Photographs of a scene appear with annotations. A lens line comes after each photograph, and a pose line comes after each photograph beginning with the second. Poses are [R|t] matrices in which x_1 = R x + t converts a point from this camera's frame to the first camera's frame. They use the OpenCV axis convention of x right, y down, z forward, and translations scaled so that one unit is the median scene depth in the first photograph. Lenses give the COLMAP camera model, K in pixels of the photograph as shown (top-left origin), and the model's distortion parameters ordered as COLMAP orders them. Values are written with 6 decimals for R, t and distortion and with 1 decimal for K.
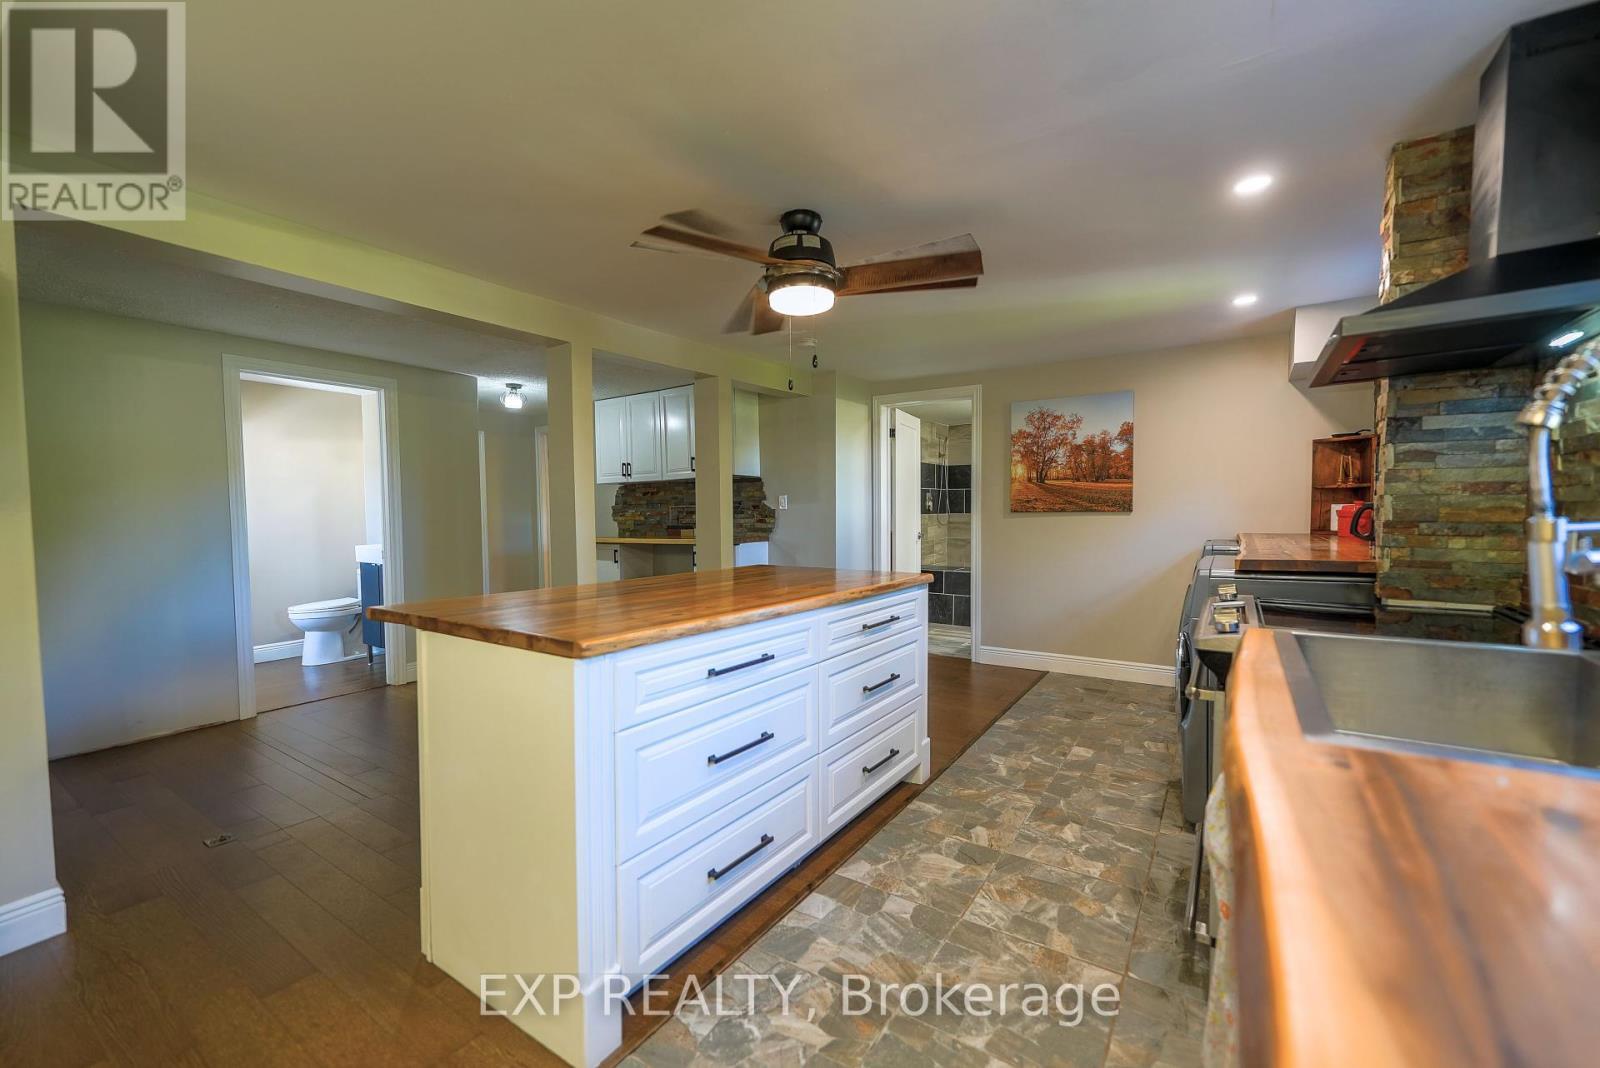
lens RADIAL K [[653.6, 0, 798.4], [0, 653.6, 536.6], [0, 0, 1]] dist [-0.001218, -0.000221]
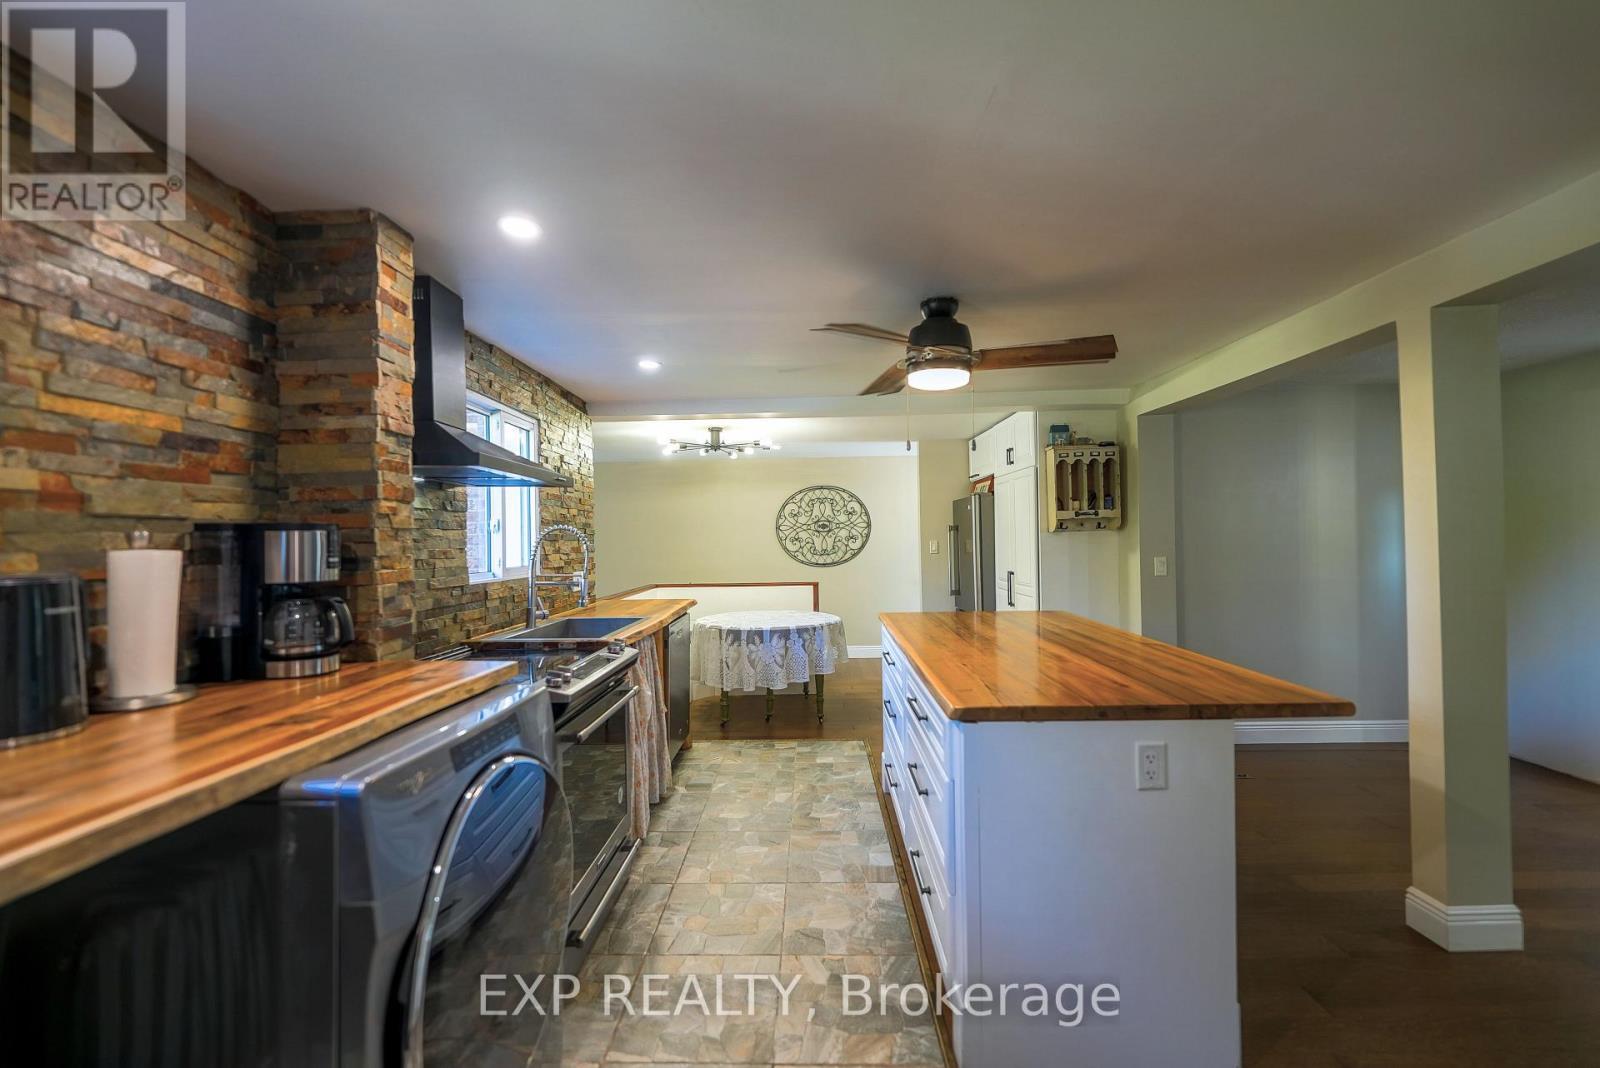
lens RADIAL K [[653.6, 0, 798.4], [0, 653.6, 536.6], [0, 0, 1]] dist [-0.001218, -0.000221]
pose [[-0.843240, 0.025184, -0.536947, 0.858256], [0.006291, 0.999296, 0.036989, -0.152149], [0.537501, 0.027813, -0.842805, 1.966583]]
